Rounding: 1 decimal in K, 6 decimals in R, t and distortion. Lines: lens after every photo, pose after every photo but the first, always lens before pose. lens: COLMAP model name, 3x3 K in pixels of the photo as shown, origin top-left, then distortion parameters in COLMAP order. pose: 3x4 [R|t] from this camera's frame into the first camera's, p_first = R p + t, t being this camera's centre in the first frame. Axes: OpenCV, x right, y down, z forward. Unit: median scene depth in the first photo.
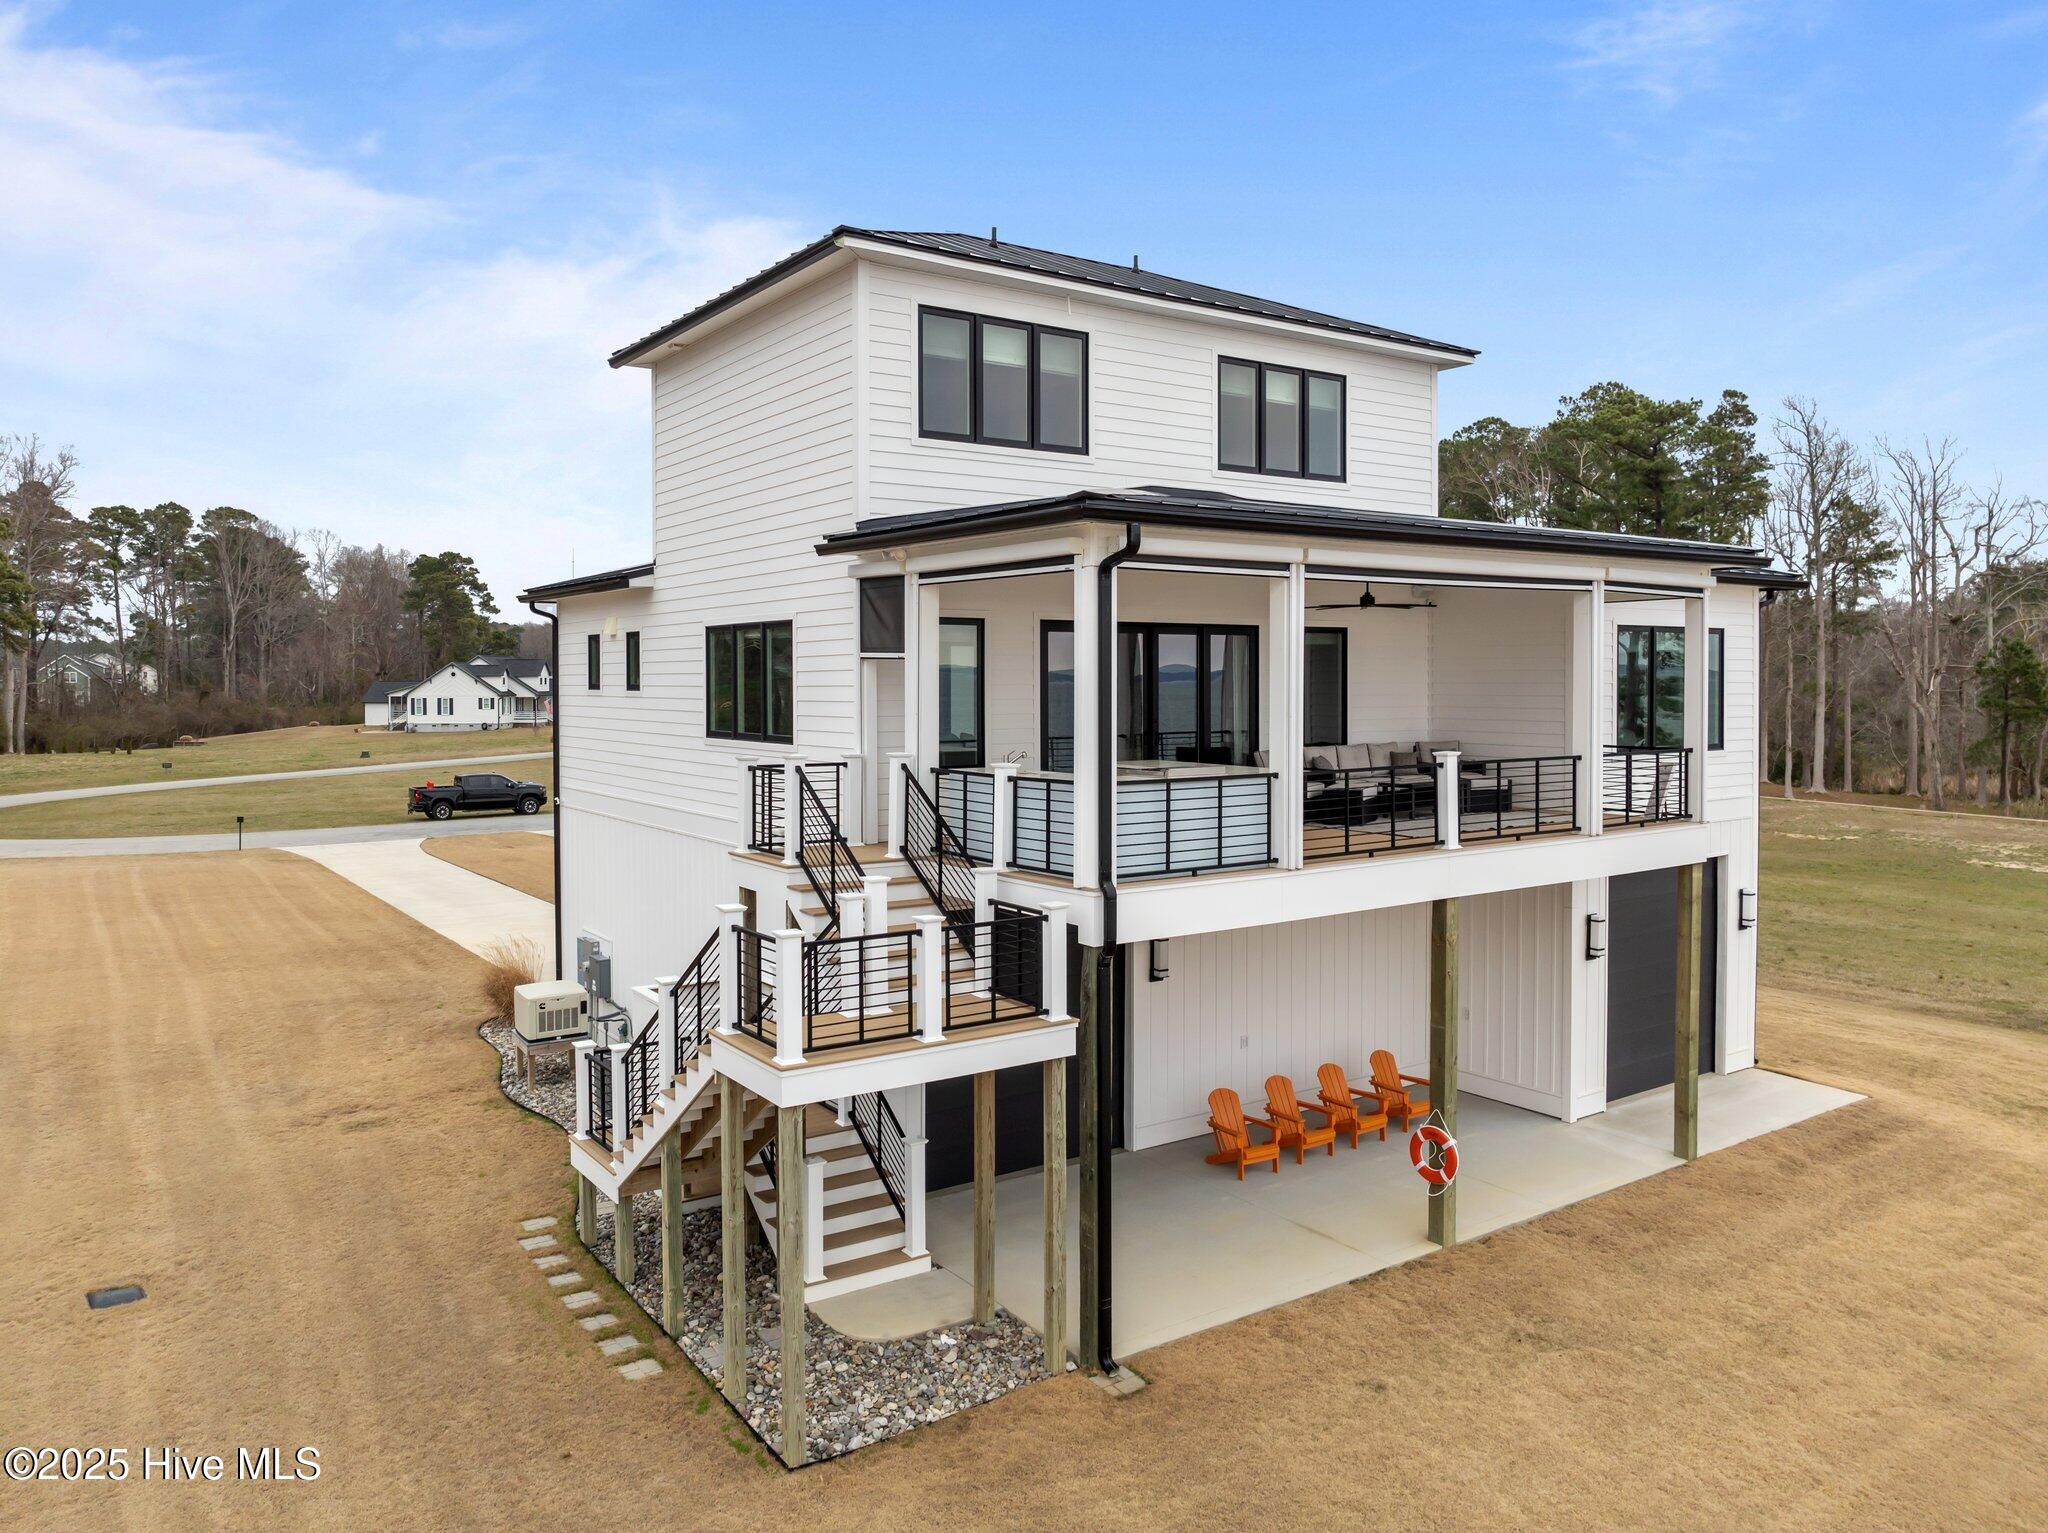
lens RADIAL K [[1458.1, 0, 1024.3], [0, 1458.1, 717.2], [0, 0, 1]] dist [-0.027007, -0.000592]
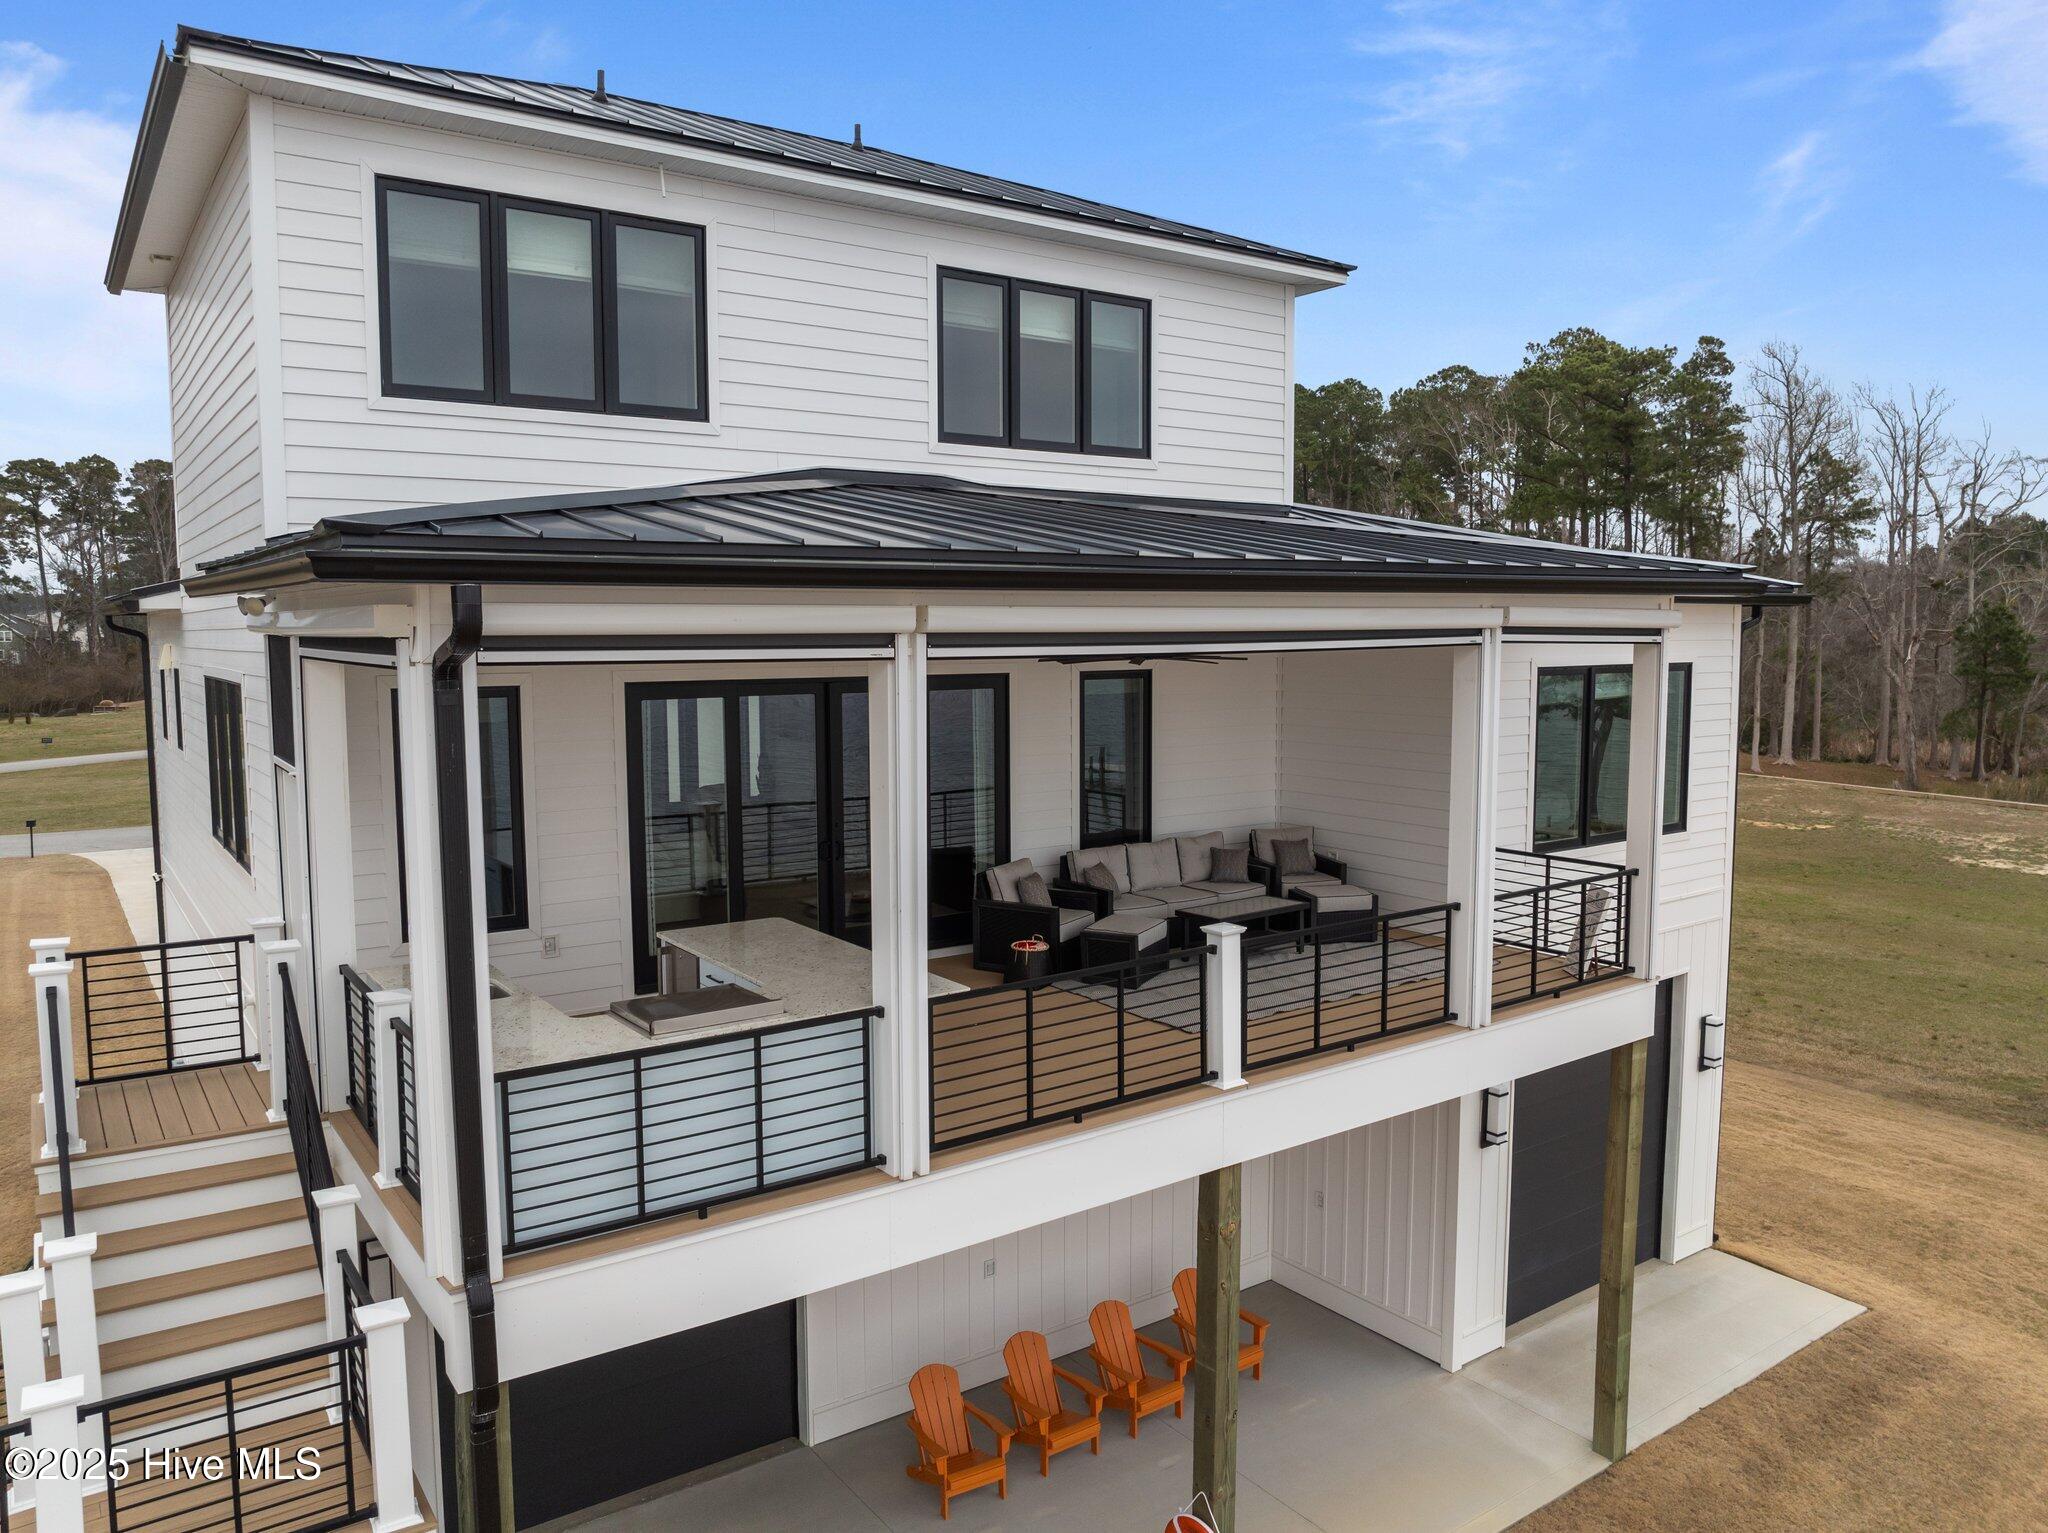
lens RADIAL K [[1436.9, 0, 1024.0], [0, 1436.9, 766.5], [0, 0, 1]] dist [-0.030728, 0.007979]
pose [[0.999901, -0.002809, 0.013787, 0.038779], [0.001839, 0.997551, 0.069921, -0.016212], [-0.013950, -0.069889, 0.997457, 0.080362]]
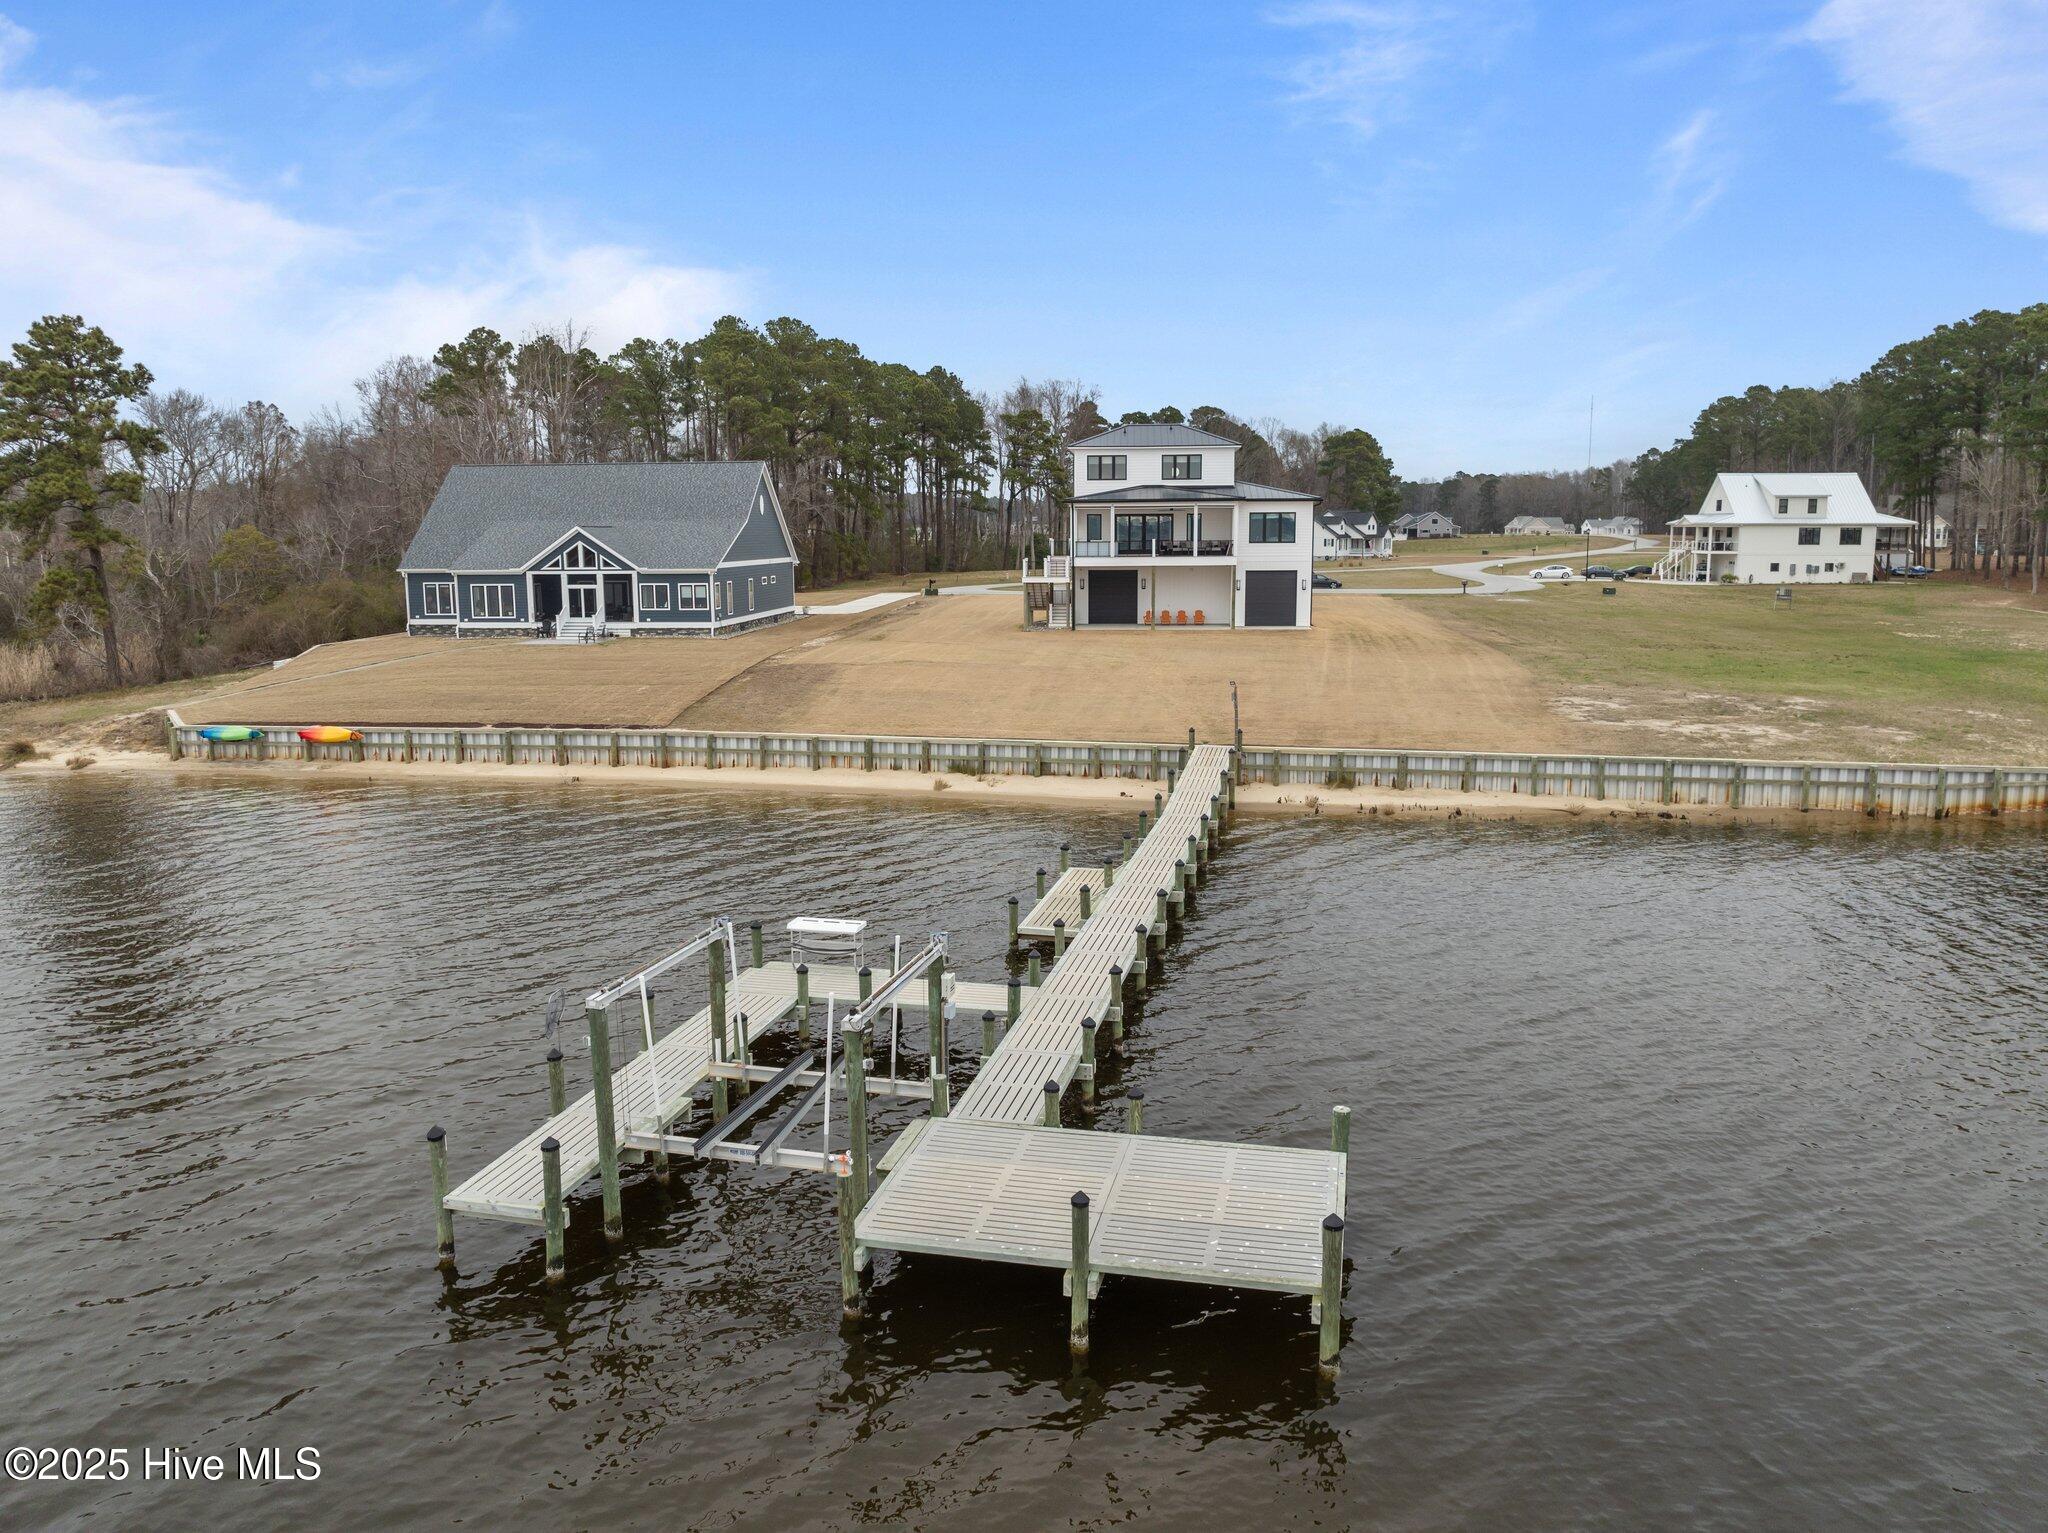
lens RADIAL K [[1460.8, 0, 1024.0], [0, 1460.8, 766.5], [0, 0, 1]] dist [-0.043084, -0.000217]
pose [[0.773530, 0.098356, -0.626081, 0.666603], [-0.011533, 0.989905, 0.141262, 0.020064], [0.633655, -0.102049, 0.766855, -0.700777]]
